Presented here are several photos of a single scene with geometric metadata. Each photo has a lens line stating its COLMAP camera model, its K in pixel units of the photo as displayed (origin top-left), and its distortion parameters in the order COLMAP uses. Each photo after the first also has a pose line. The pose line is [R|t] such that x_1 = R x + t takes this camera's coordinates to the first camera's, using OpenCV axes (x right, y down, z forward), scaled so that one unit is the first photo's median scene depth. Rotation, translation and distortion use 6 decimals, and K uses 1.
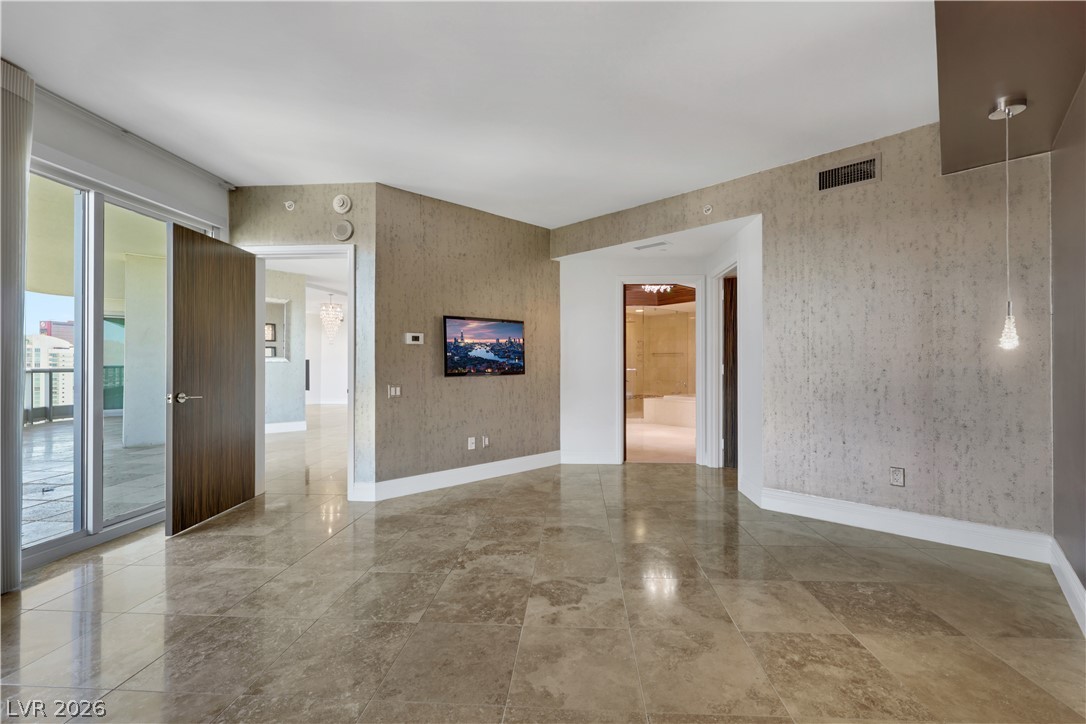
lens RADIAL K [[441.6, 0, 549.2], [0, 441.6, 360.8], [0, 0, 1]] dist [0.000117, 0.000409]
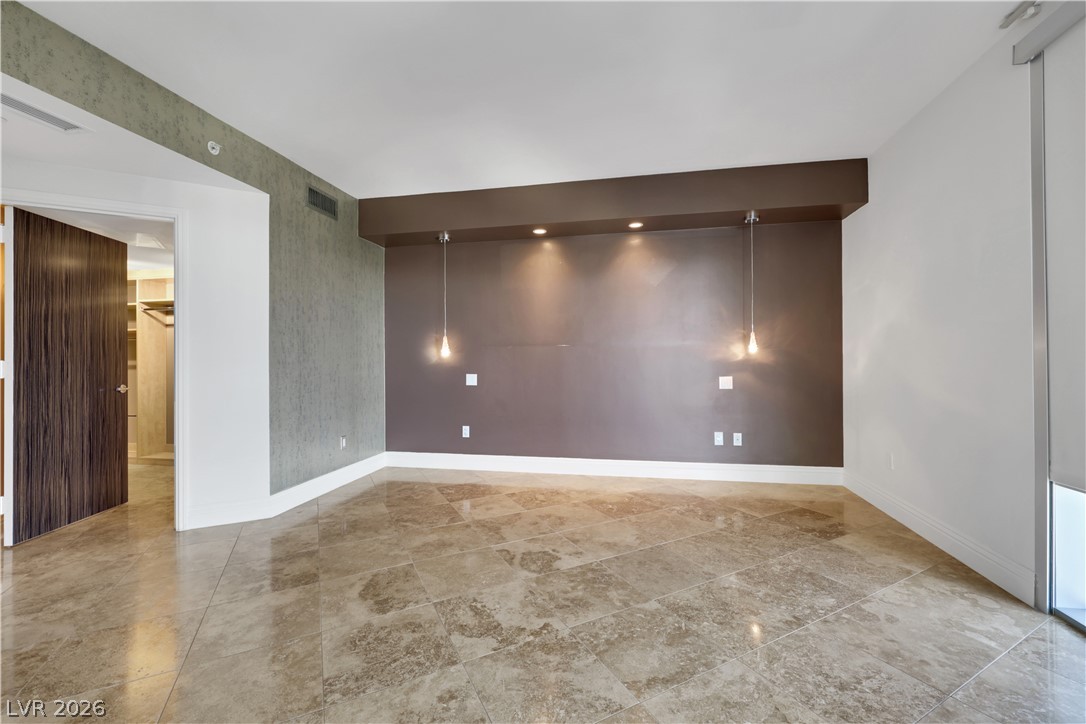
lens RADIAL K [[441.6, 0, 549.2], [0, 441.6, 360.8], [0, 0, 1]] dist [0.000117, 0.000409]
pose [[-0.519369, 0.006565, 0.854525, -0.924674], [-0.000465, 0.999968, -0.007965, 0.025371], [-0.854550, -0.004534, -0.519349, 1.521494]]
